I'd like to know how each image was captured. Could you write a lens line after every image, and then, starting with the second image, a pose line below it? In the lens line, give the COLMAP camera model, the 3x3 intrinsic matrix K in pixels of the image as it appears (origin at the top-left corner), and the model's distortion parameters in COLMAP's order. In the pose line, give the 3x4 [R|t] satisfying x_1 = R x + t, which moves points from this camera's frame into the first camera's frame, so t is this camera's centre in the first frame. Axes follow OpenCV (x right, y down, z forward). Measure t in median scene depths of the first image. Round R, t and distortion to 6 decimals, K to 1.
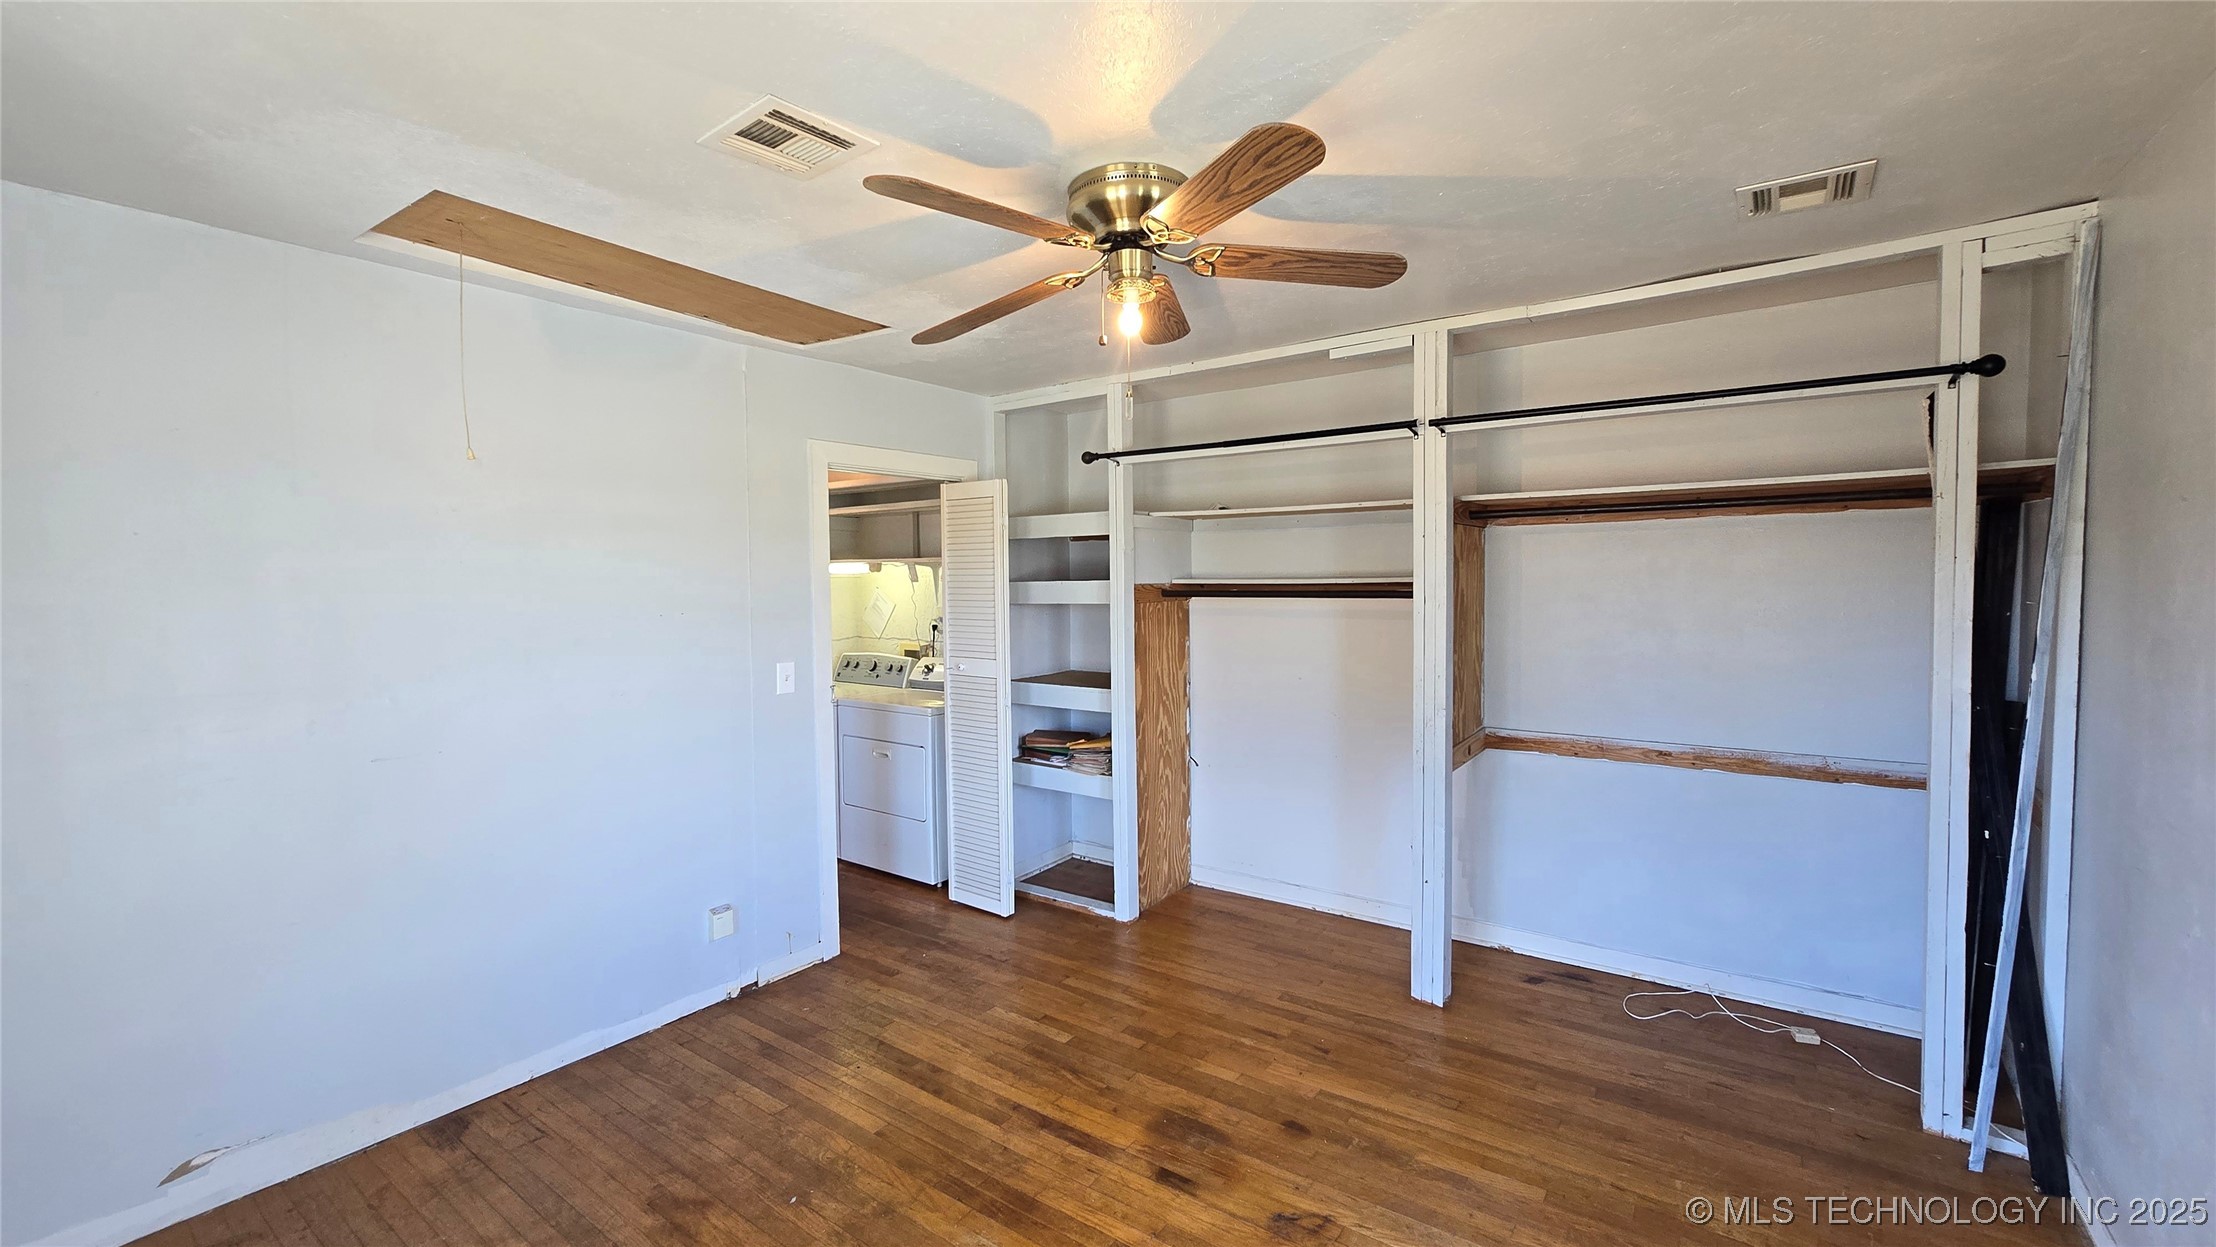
lens RADIAL K [[901.5, 0, 1108.1], [0, 901.5, 595.6], [0, 0, 1]] dist [0.001500, -0.000012]
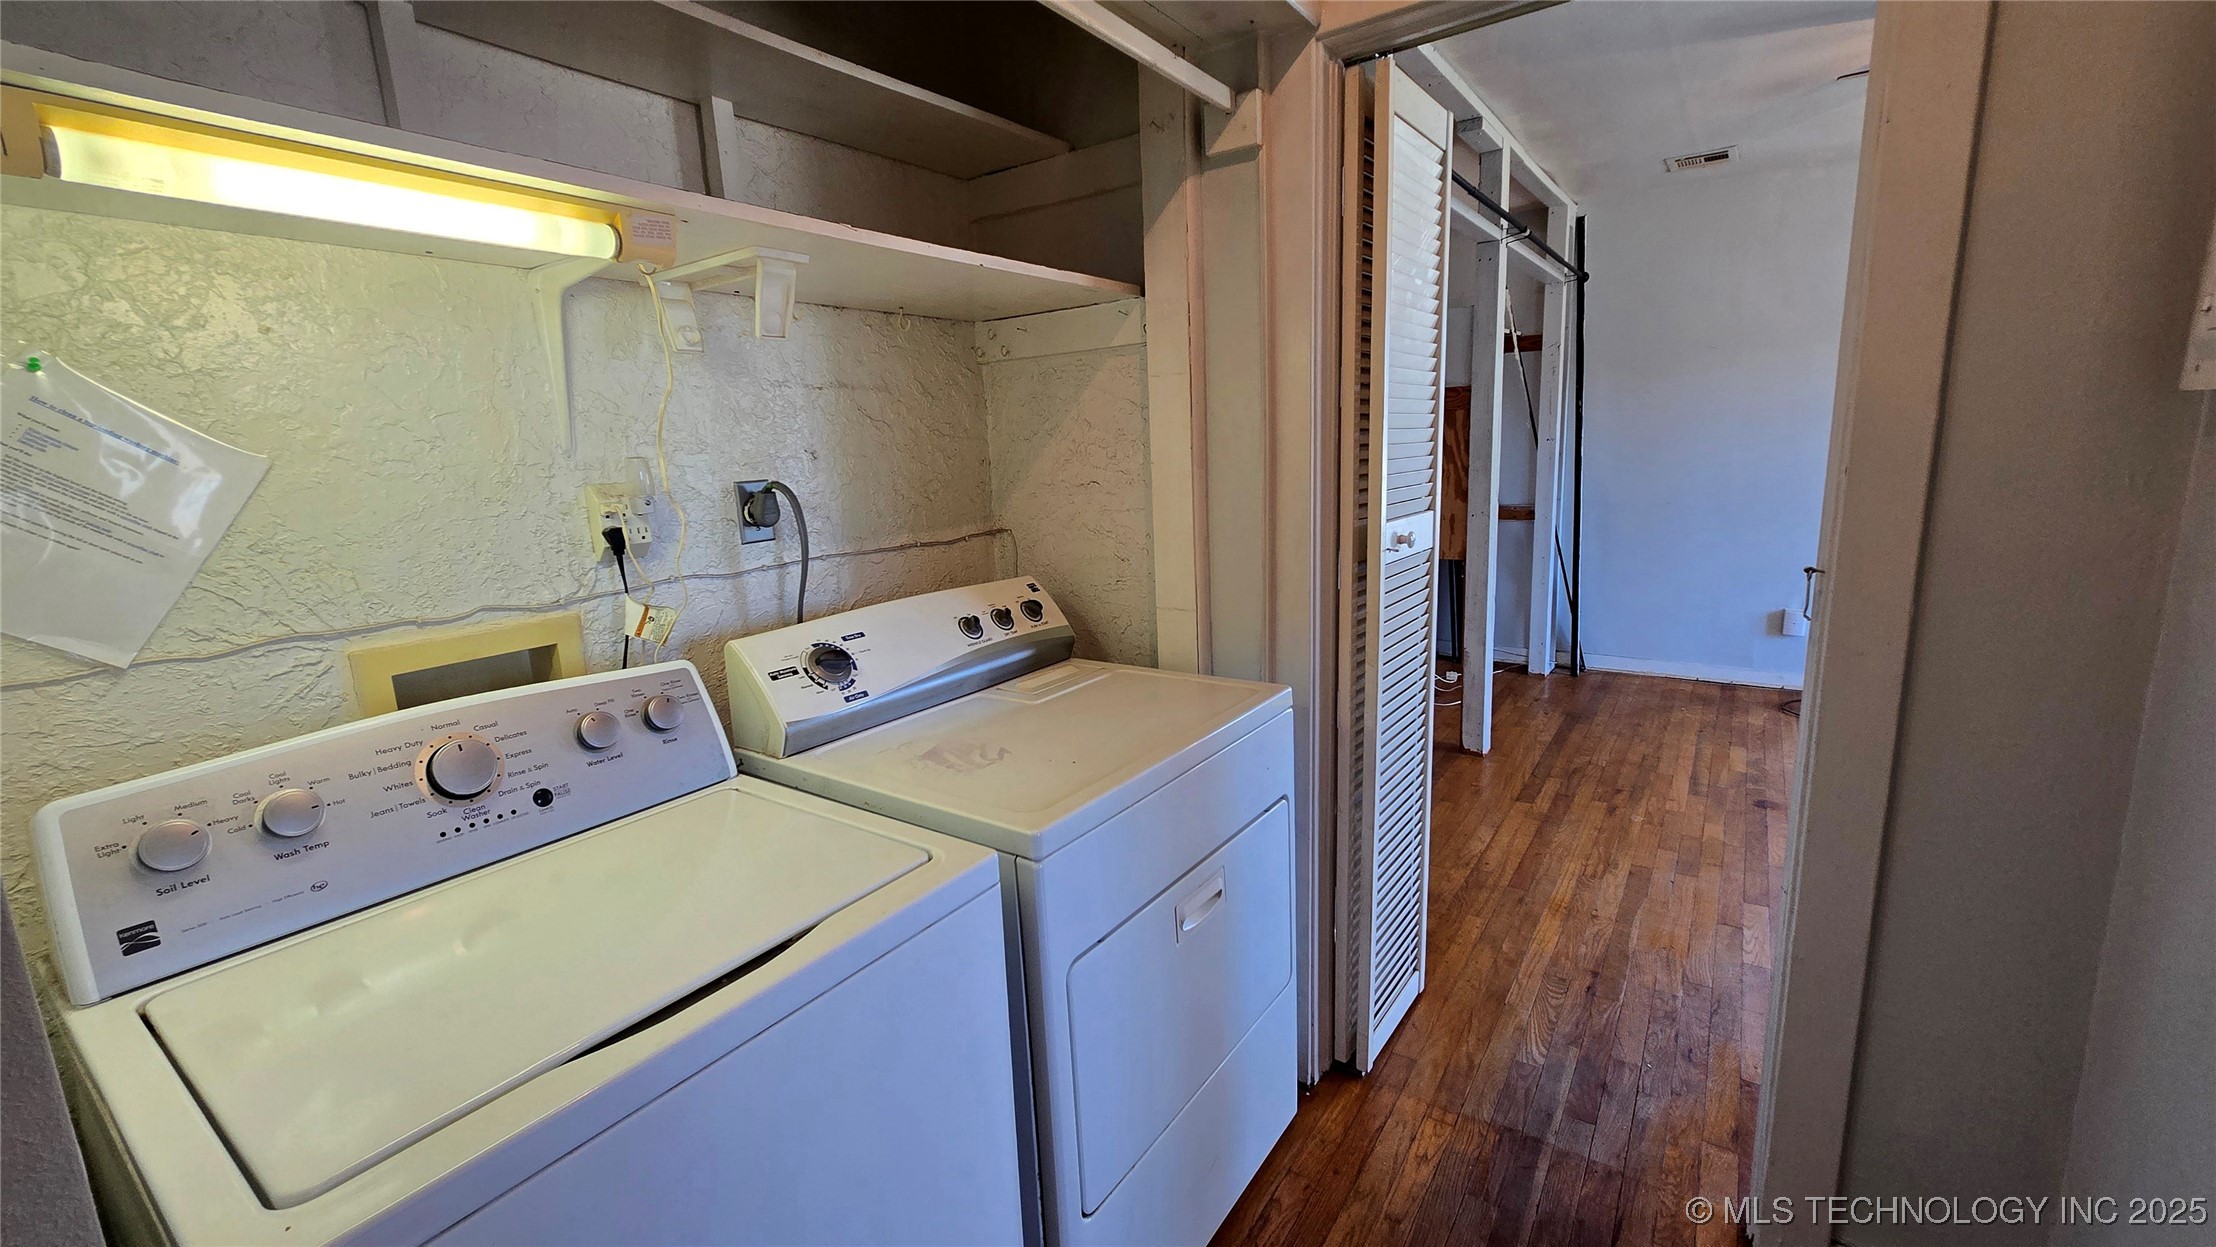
lens RADIAL K [[901.5, 0, 1108.1], [0, 901.5, 595.6], [0, 0, 1]] dist [0.001500, -0.000012]
pose [[-0.003899, -0.152248, 0.988335, -0.465065], [0.077014, 0.985361, 0.152093, 0.024007], [-0.997022, 0.076709, 0.007884, 0.894969]]
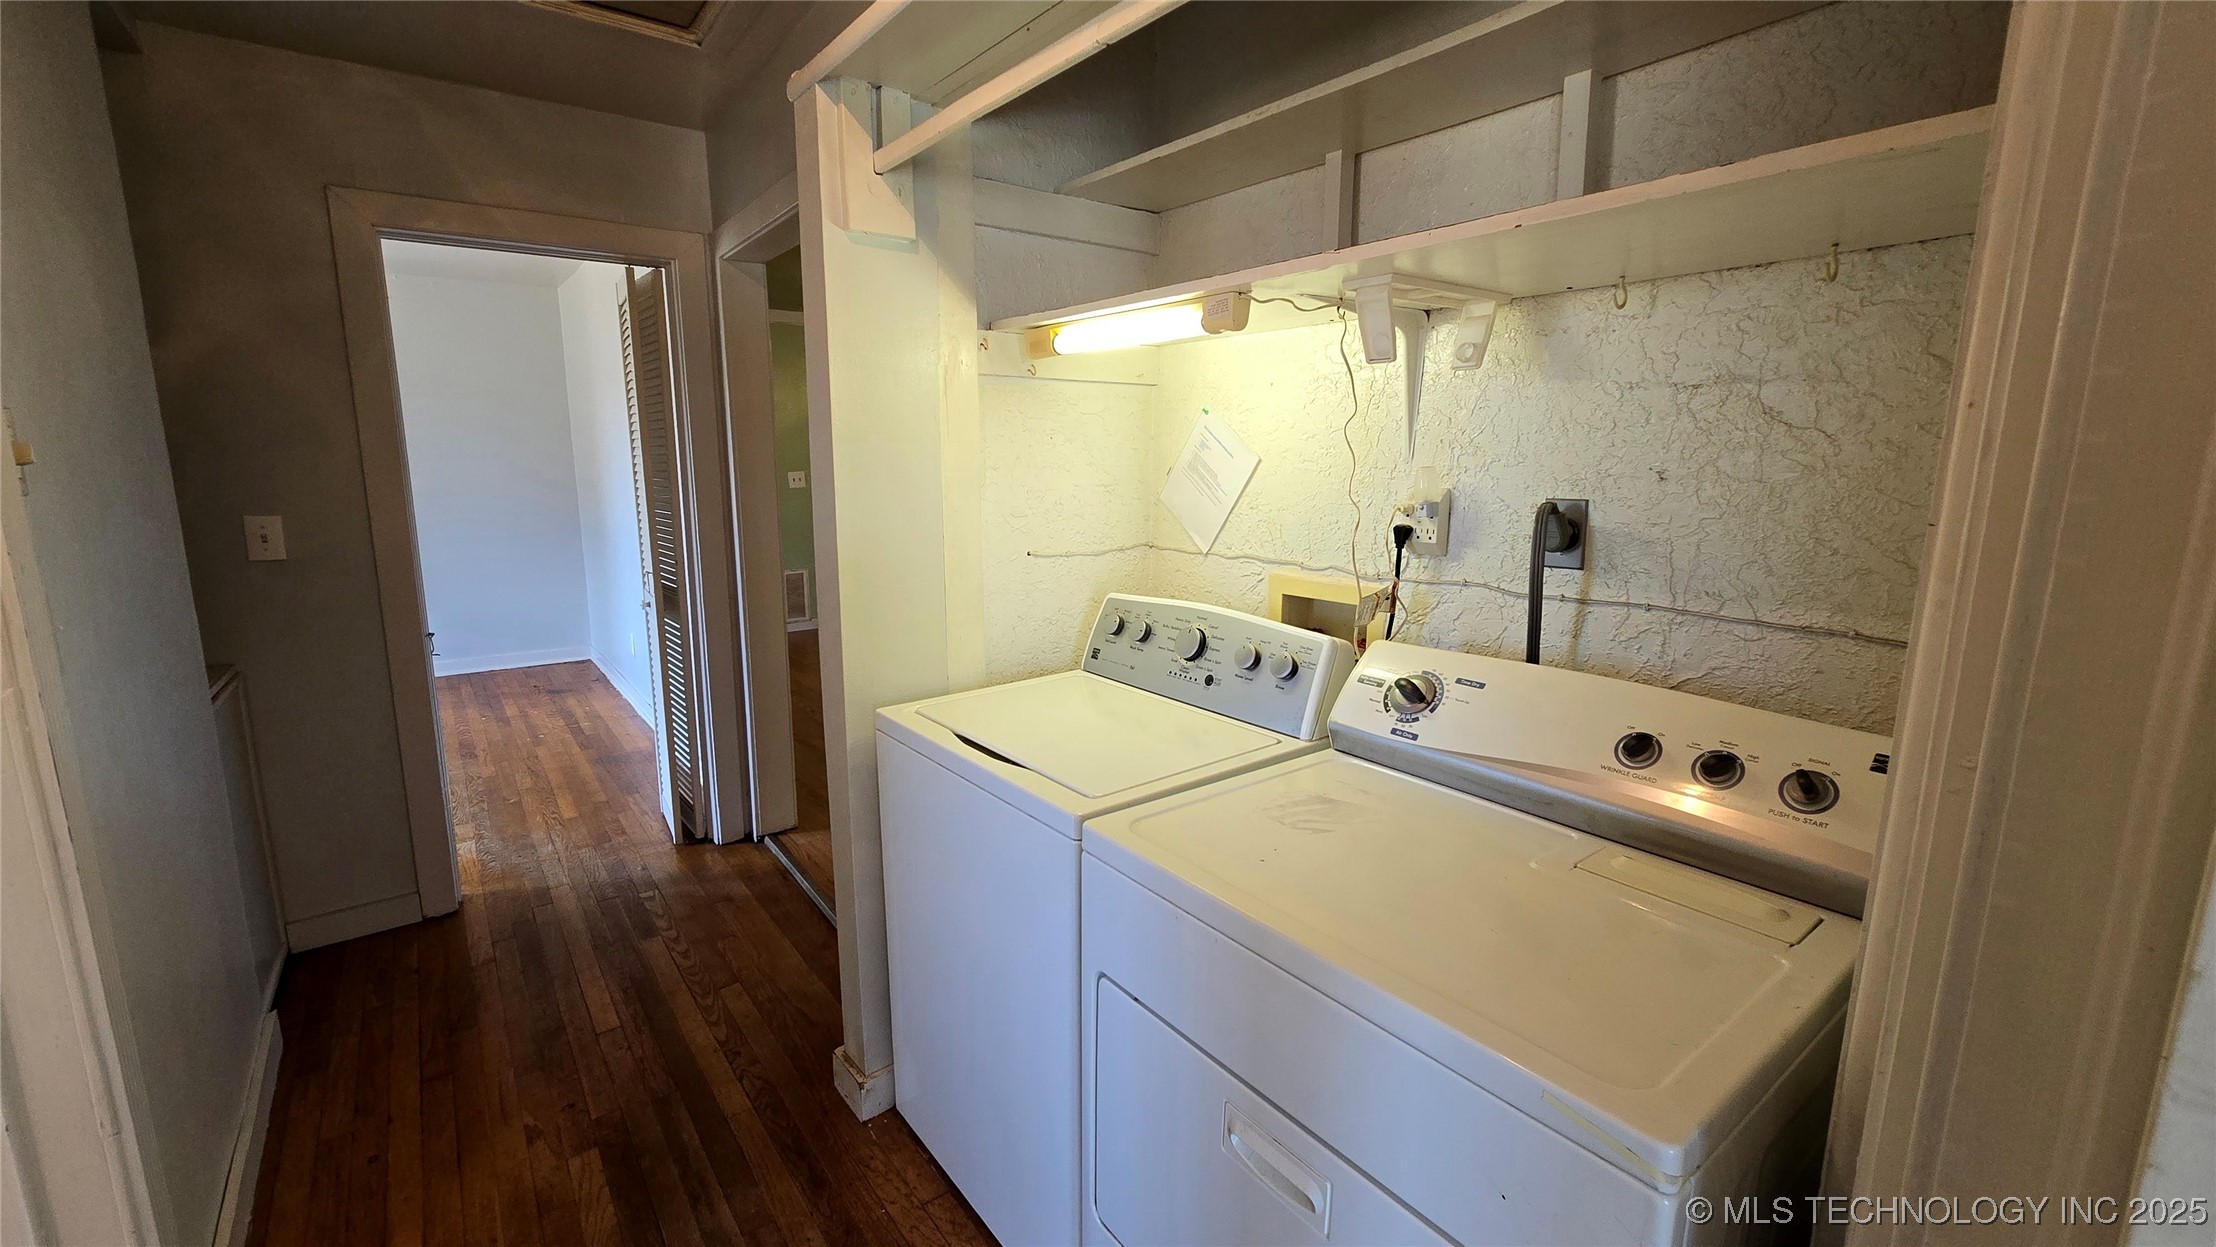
lens RADIAL K [[901.5, 0, 1108.1], [0, 901.5, 595.6], [0, 0, 1]] dist [0.001500, -0.000012]
pose [[0.956831, 0.061900, -0.283975, -0.207812], [-0.025910, 0.991334, 0.128787, 0.020184], [0.289486, -0.115869, 0.950143, 0.711759]]
